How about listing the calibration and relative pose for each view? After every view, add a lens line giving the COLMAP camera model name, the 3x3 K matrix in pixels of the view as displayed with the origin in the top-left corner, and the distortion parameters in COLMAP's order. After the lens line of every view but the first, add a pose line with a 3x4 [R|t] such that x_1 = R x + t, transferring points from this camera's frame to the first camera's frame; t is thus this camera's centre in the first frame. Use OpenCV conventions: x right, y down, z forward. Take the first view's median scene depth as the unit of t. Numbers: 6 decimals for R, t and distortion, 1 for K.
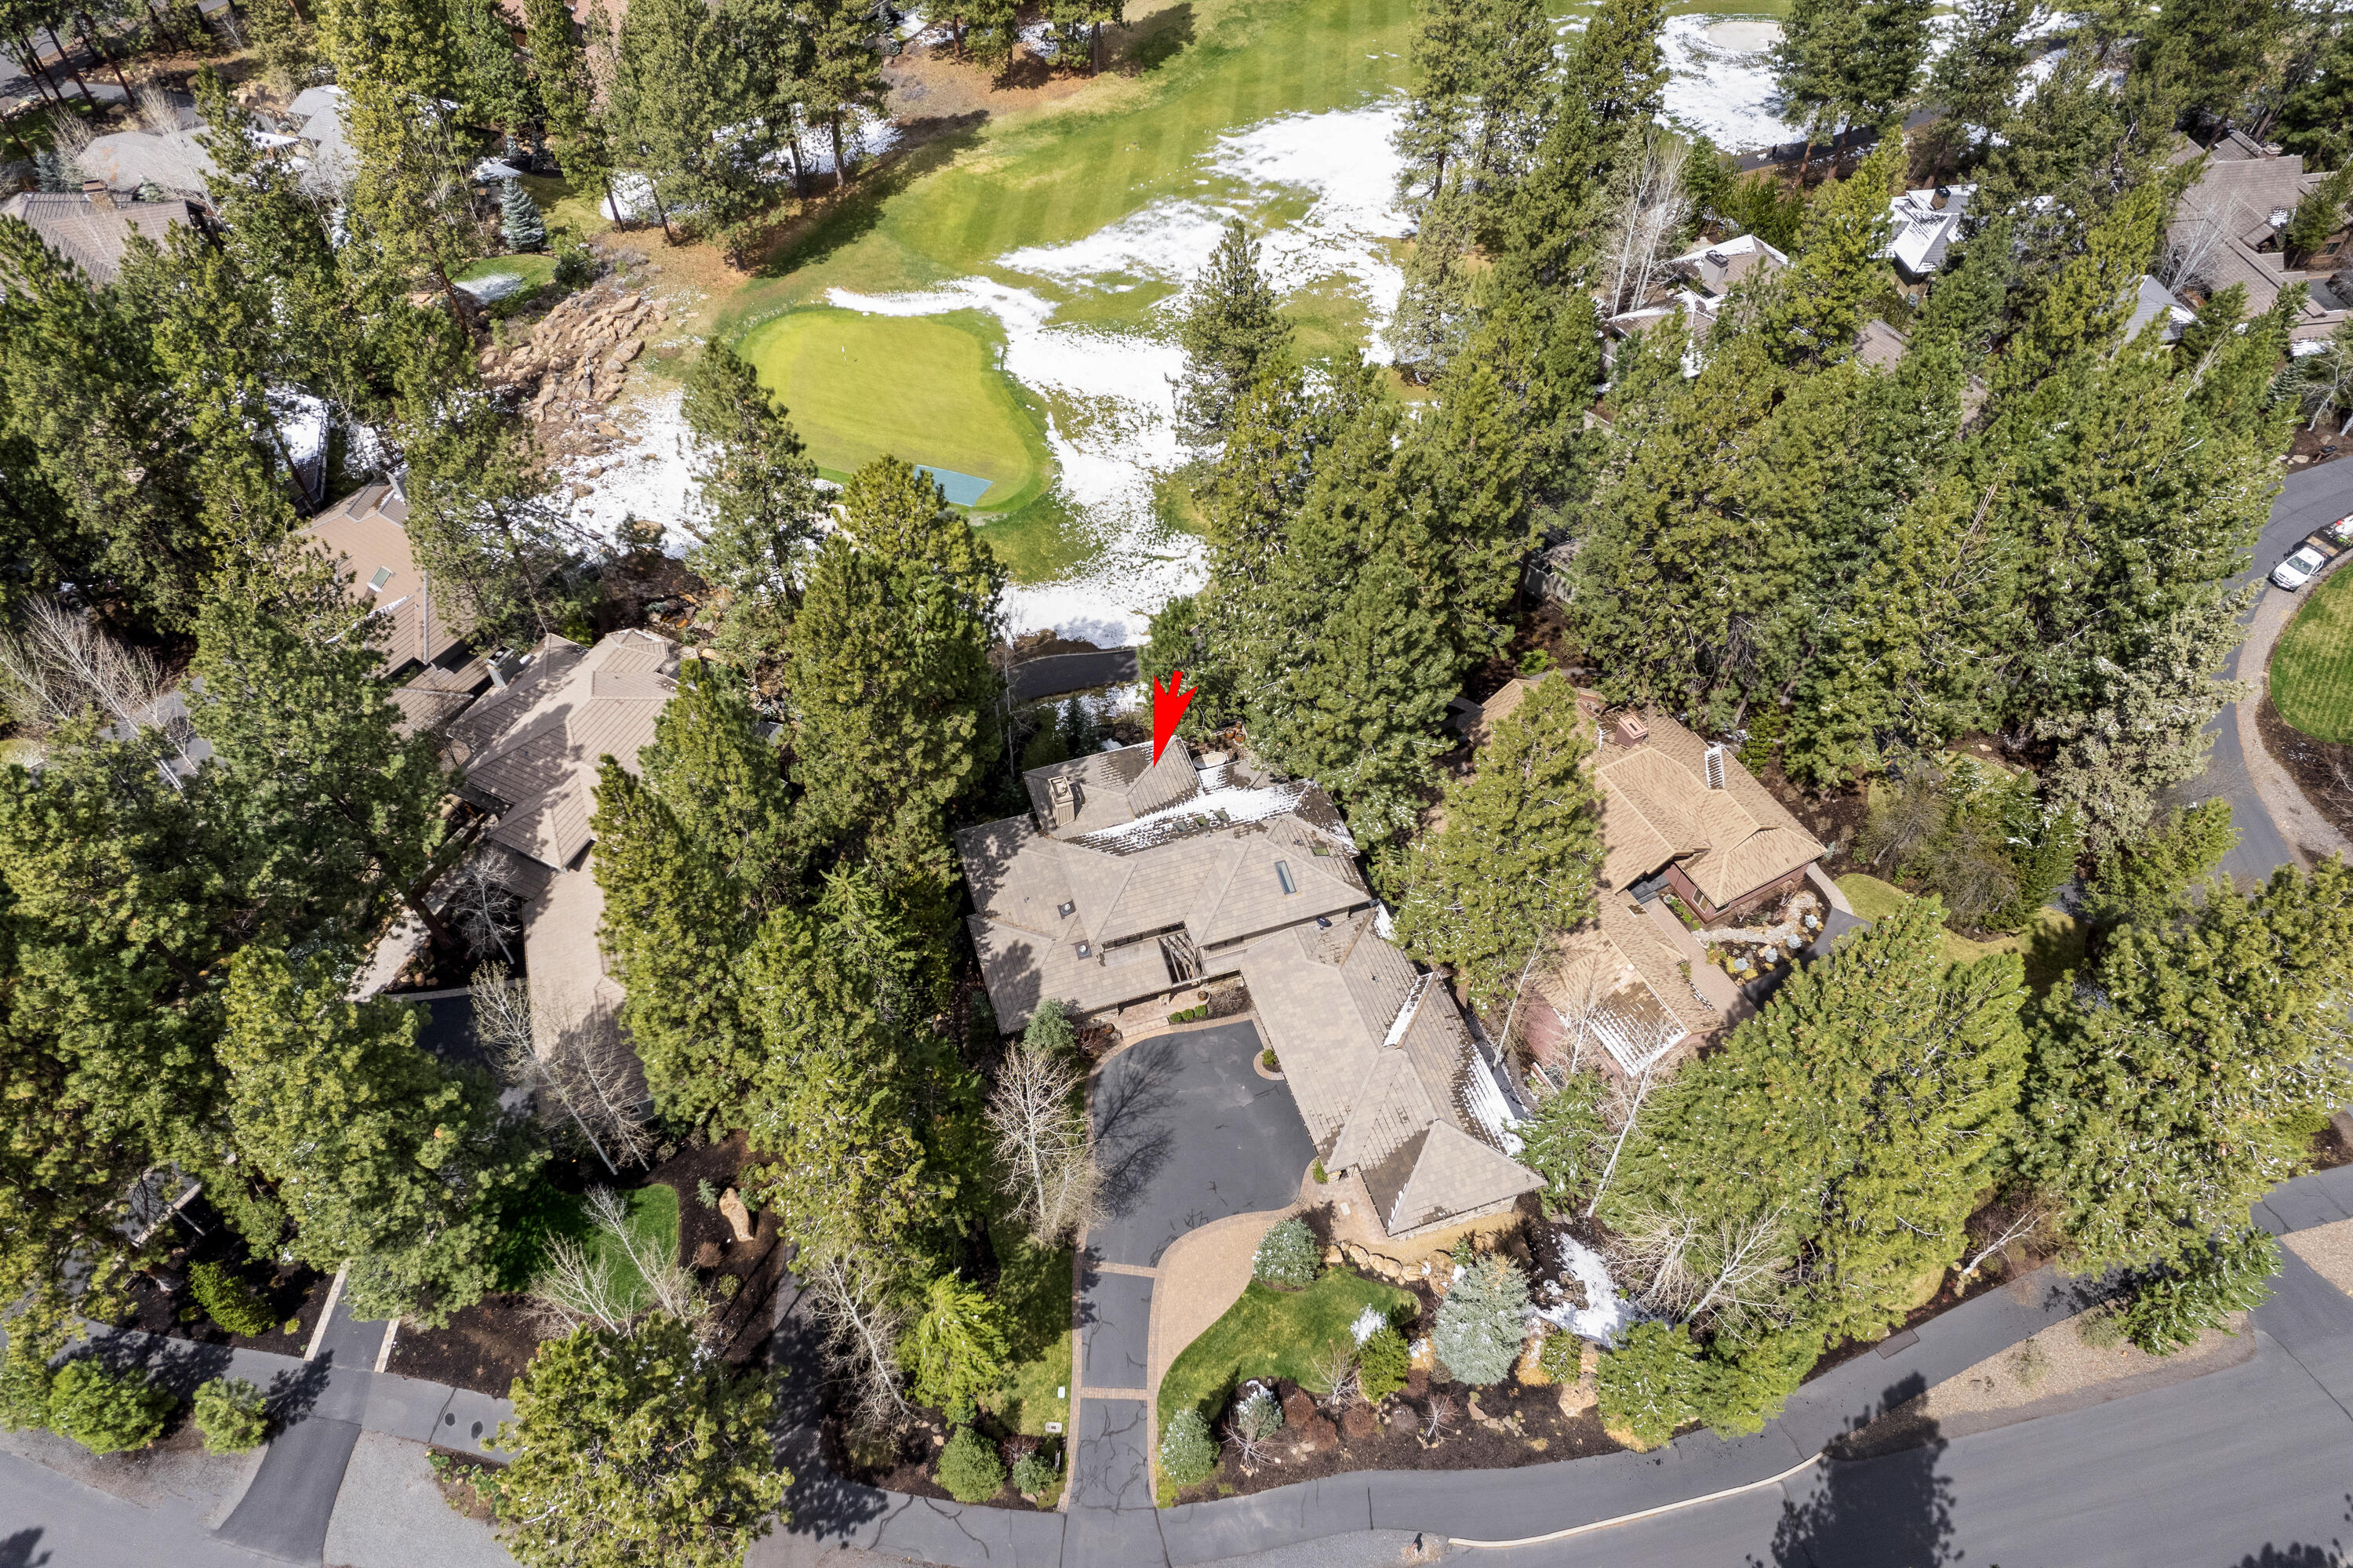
lens RADIAL K [[1475.4, 0, 1176.5], [0, 1475.4, 784.0], [0, 0, 1]] dist [-0.055518, -0.000438]
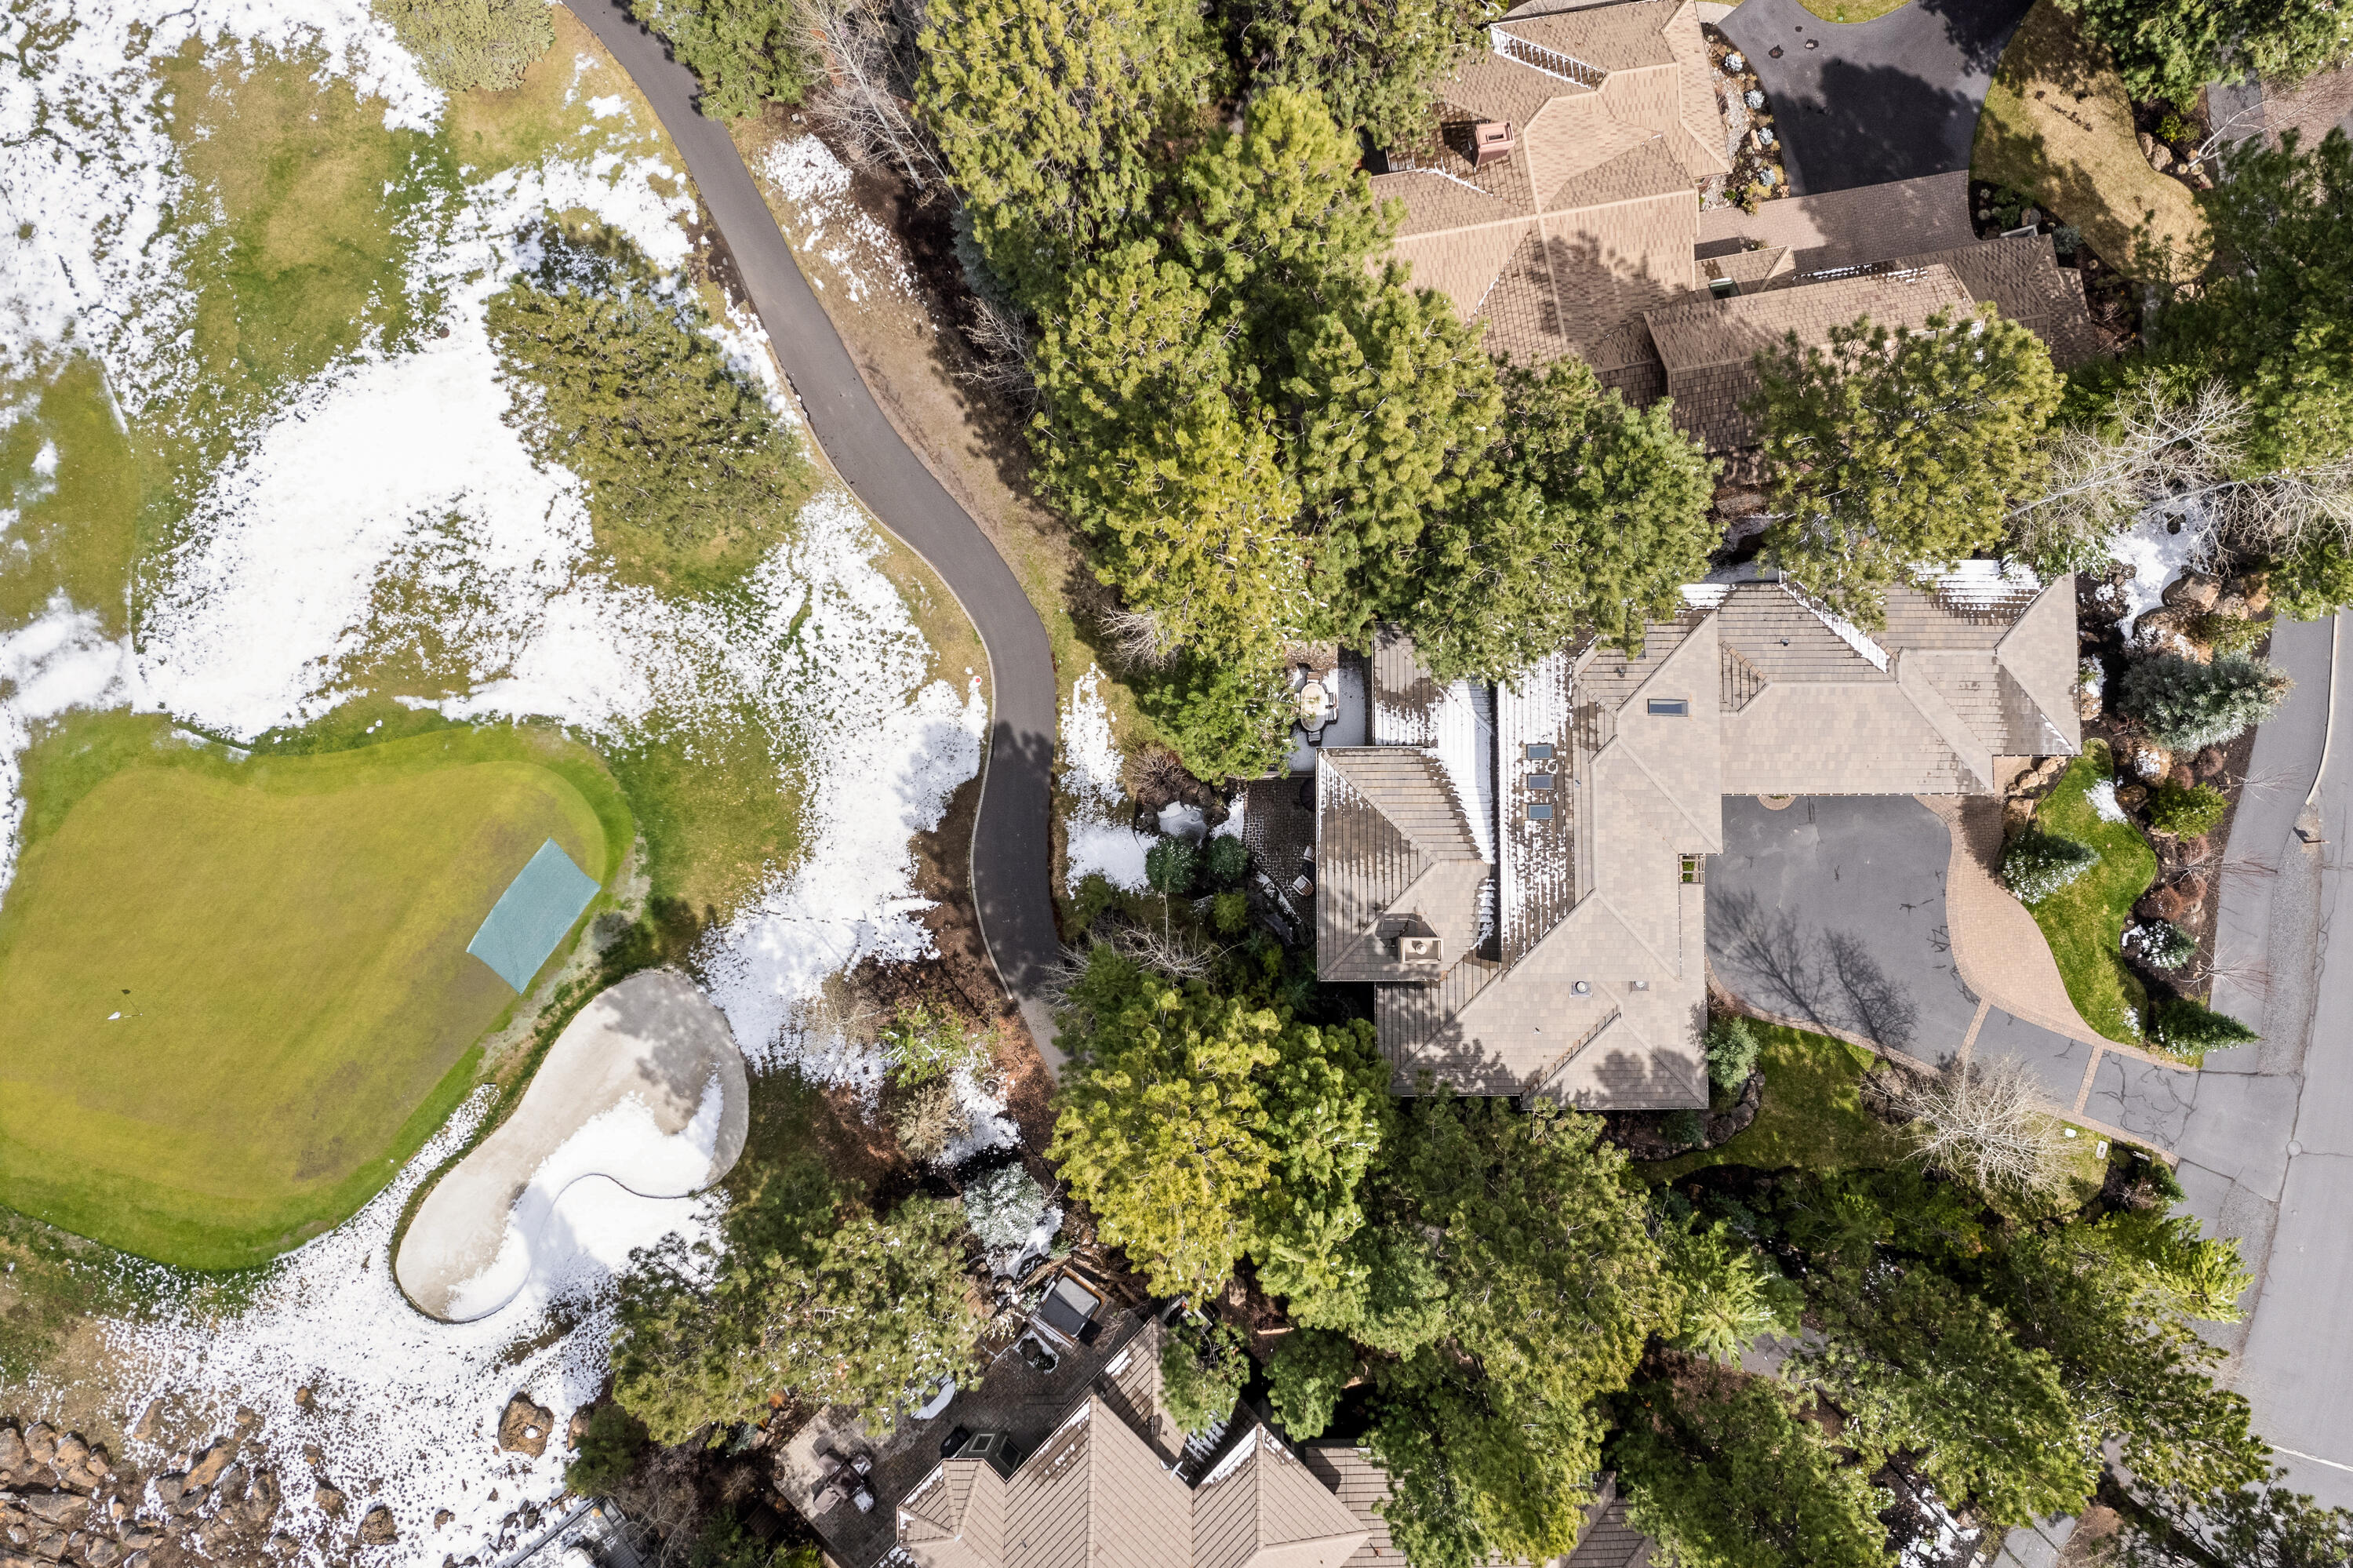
lens RADIAL K [[1605.2, 0, 1177.0], [0, 1605.2, 751.7], [0, 0, 1]] dist [-0.063779, 0.063448]
pose [[0.310636, -0.948491, 0.062209, -0.070290], [0.734777, 0.281131, 0.617307, -0.567809], [-0.602999, -0.146048, 0.784259, 0.462071]]
